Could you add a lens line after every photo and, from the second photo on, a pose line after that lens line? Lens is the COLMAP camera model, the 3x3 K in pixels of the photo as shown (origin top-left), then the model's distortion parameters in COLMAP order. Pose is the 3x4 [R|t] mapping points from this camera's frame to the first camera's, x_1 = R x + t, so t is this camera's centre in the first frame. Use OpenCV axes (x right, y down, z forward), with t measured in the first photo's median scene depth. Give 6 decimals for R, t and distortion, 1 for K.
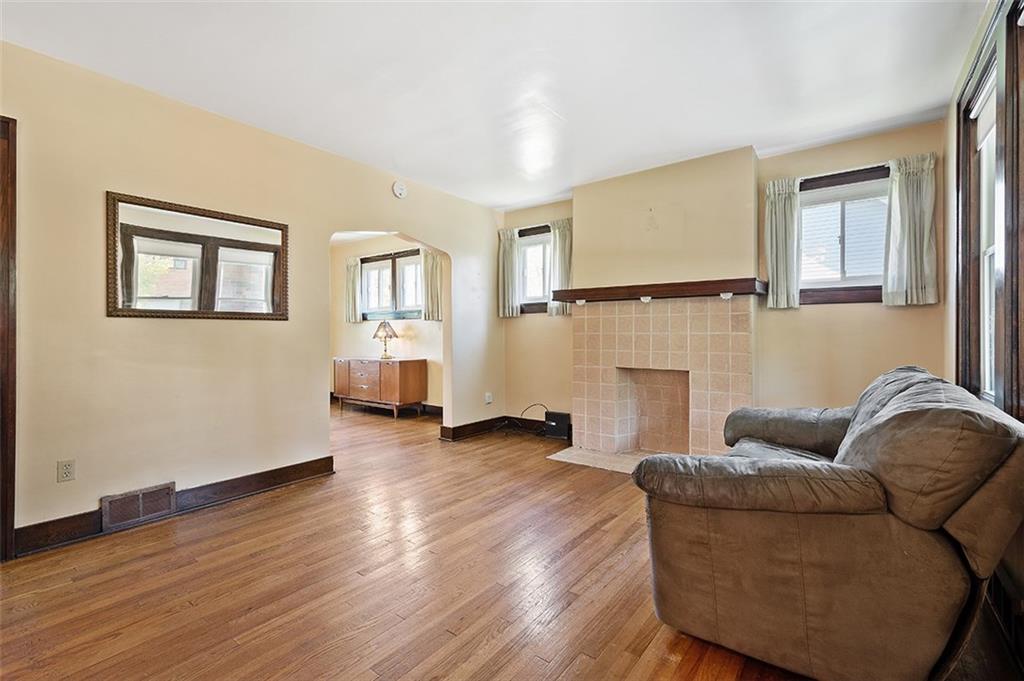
lens RADIAL K [[453.9, 0, 513.2], [0, 453.9, 333.1], [0, 0, 1]] dist [0.010753, -0.002749]
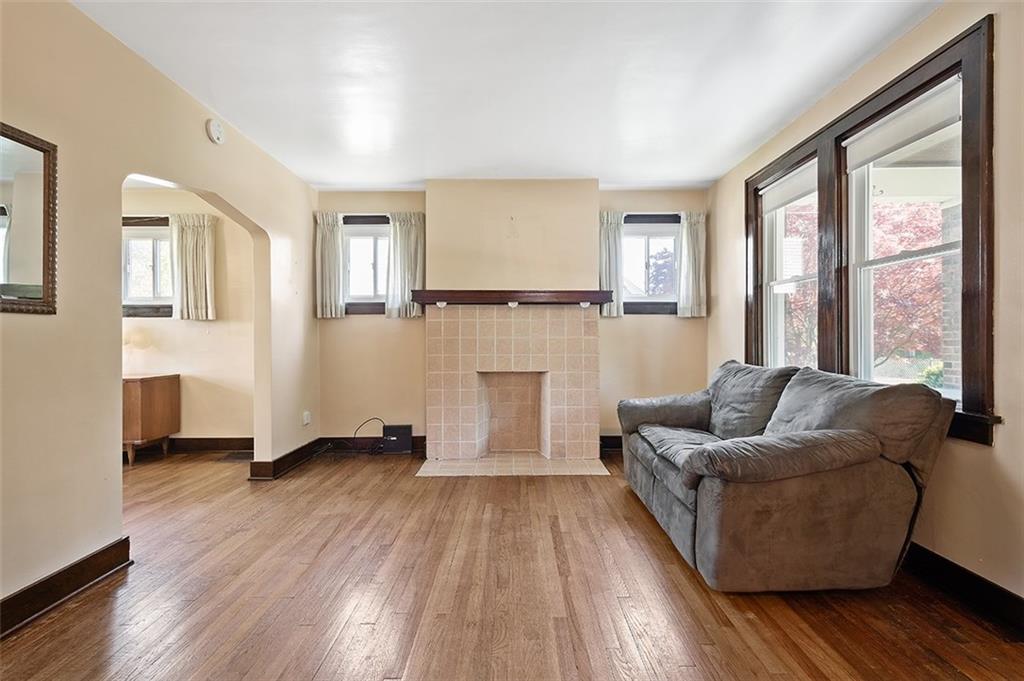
lens RADIAL K [[453.9, 0, 513.6], [0, 453.9, 339.4], [0, 0, 1]] dist [0.010753, -0.002749]
pose [[0.795152, -0.002884, 0.606403, -0.313092], [0.001403, 0.999995, 0.002917, 0.001875], [-0.606408, -0.001468, 0.795152, 0.167469]]
